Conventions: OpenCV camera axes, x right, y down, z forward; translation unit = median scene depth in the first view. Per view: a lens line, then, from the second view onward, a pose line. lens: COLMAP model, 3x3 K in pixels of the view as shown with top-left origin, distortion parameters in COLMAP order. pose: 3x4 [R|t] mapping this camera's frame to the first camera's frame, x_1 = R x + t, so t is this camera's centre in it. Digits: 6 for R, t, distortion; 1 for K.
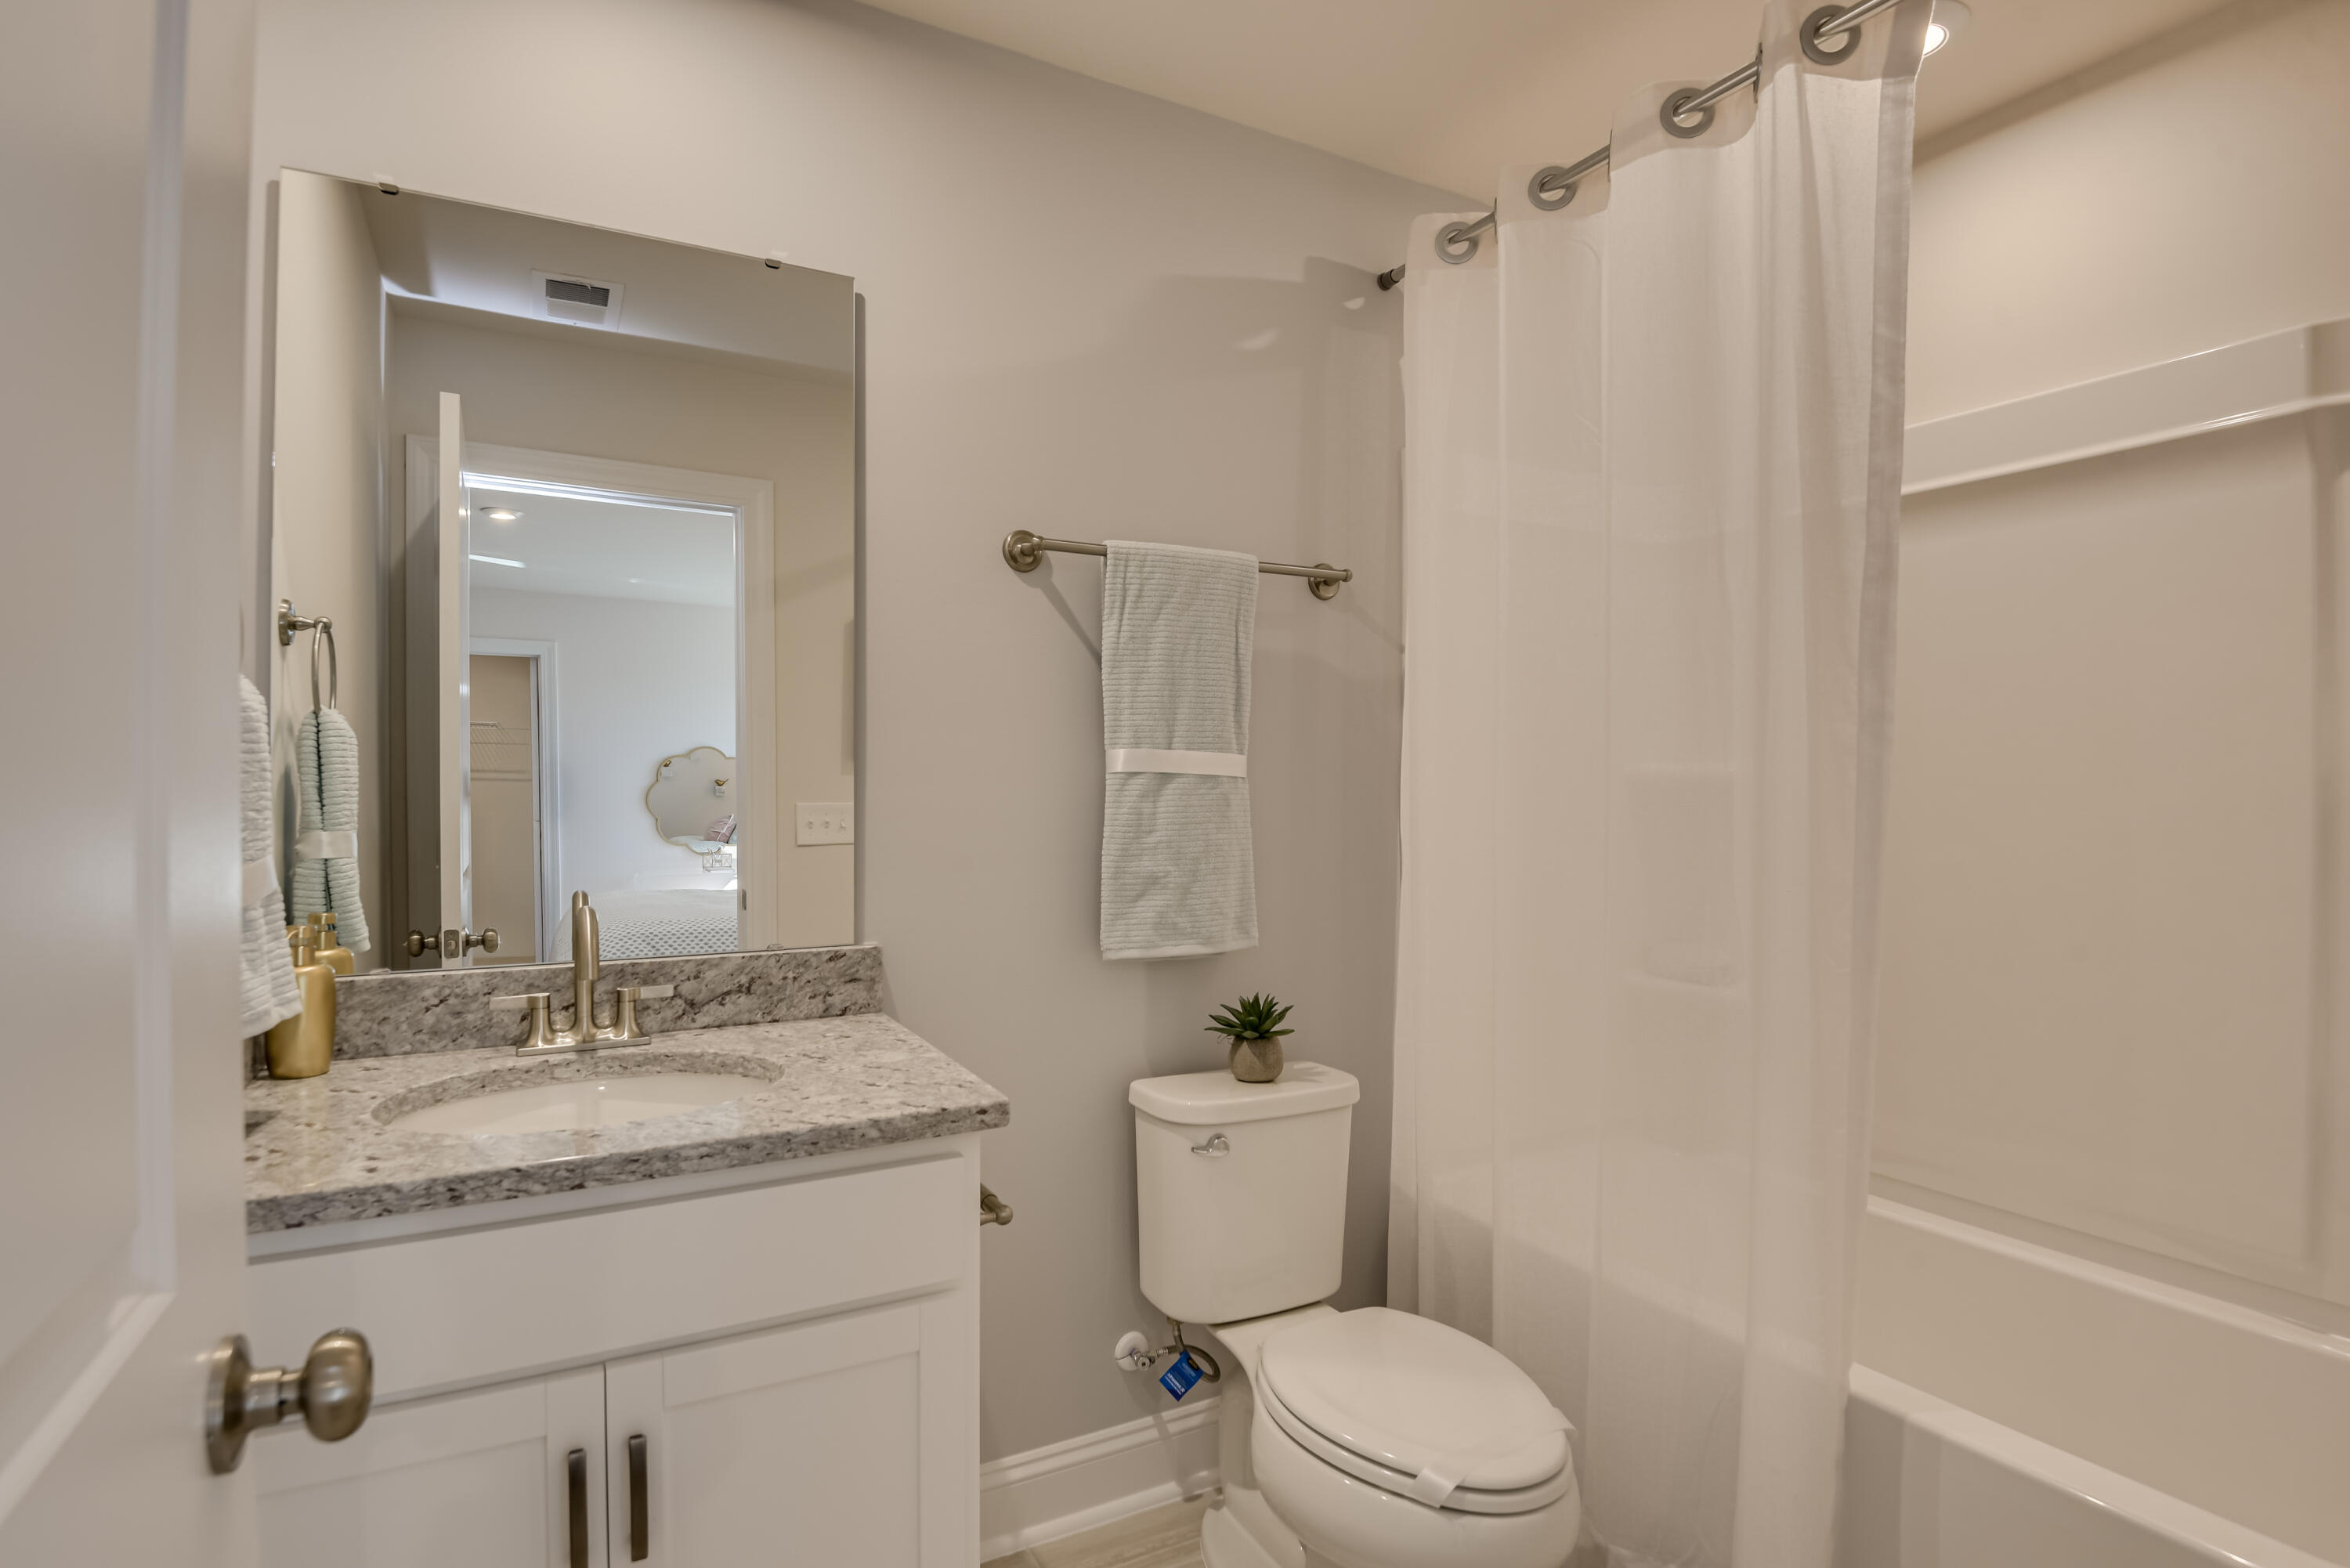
lens RADIAL K [[1139.4, 0, 1170.9], [0, 1139.4, 790.3], [0, 0, 1]] dist [0.000165, 0.000003]
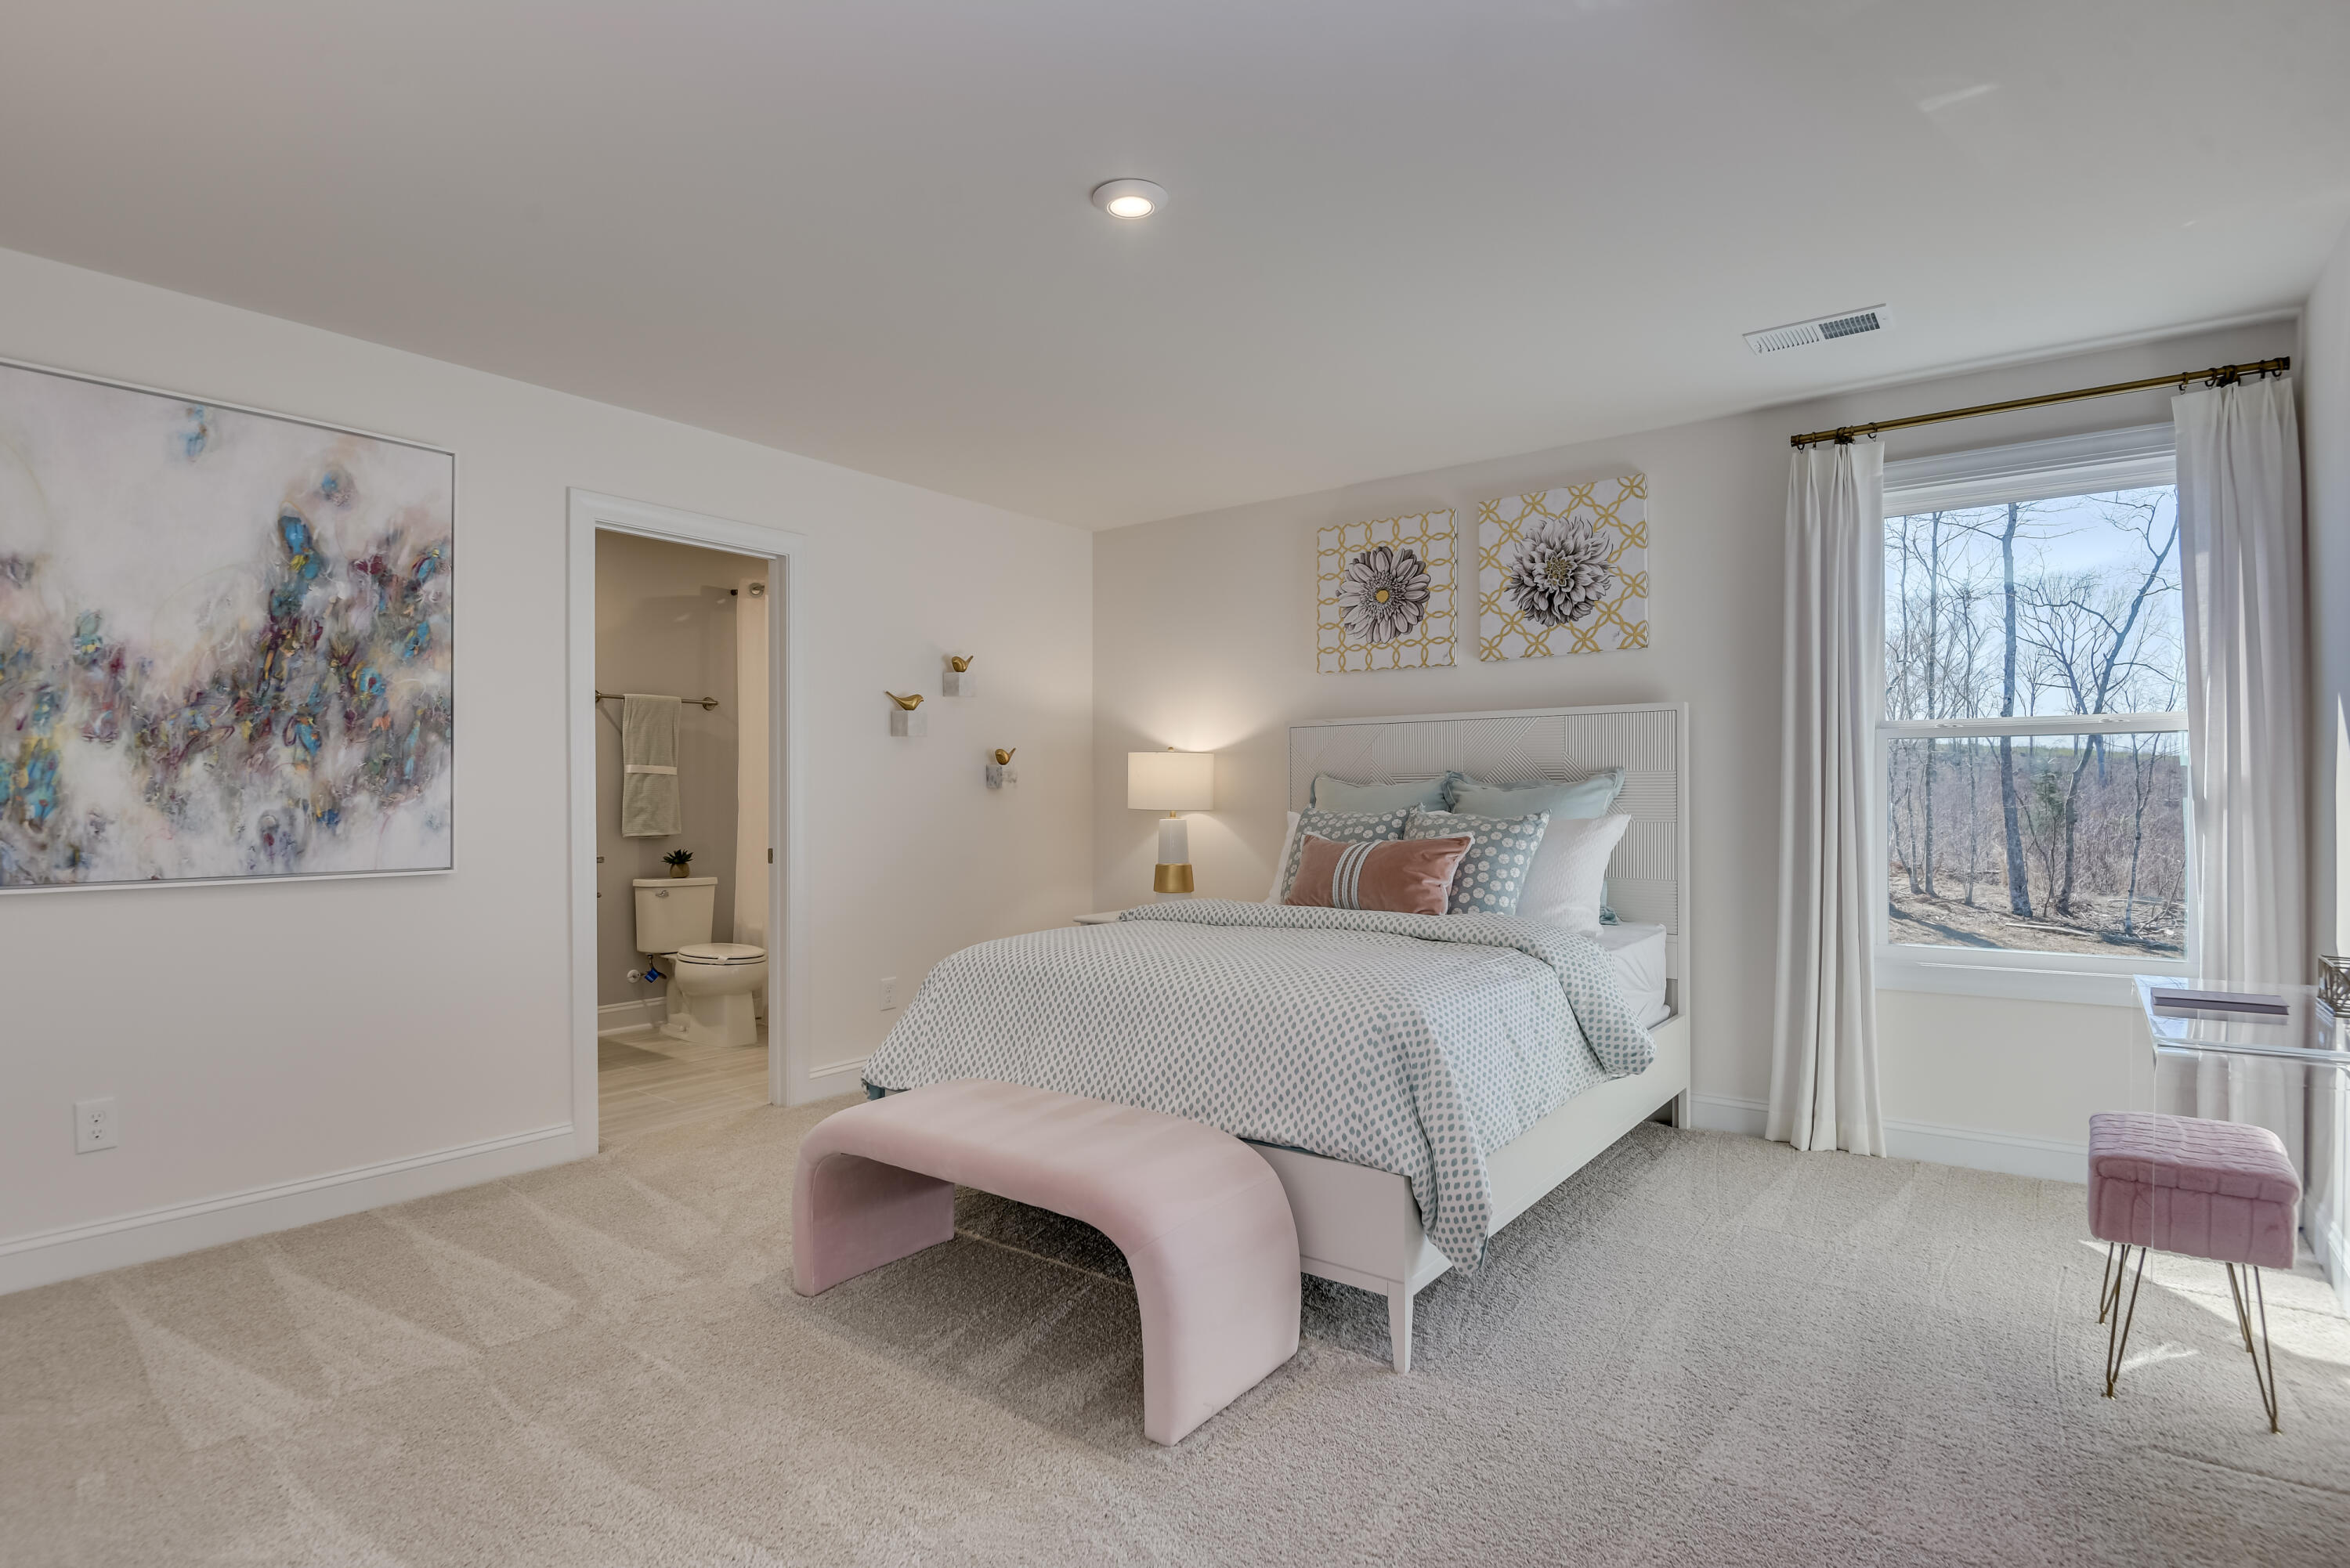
lens RADIAL K [[1201.4, 0, 1172.0], [0, 1201.4, 782.5], [0, 0, 1]] dist [0.002890, 0.000120]
pose [[0.912540, -0.001962, 0.408983, -0.034520], [0.004809, 0.999971, -0.005933, 0.033006], [-0.408959, 0.007381, 0.912523, -2.325871]]
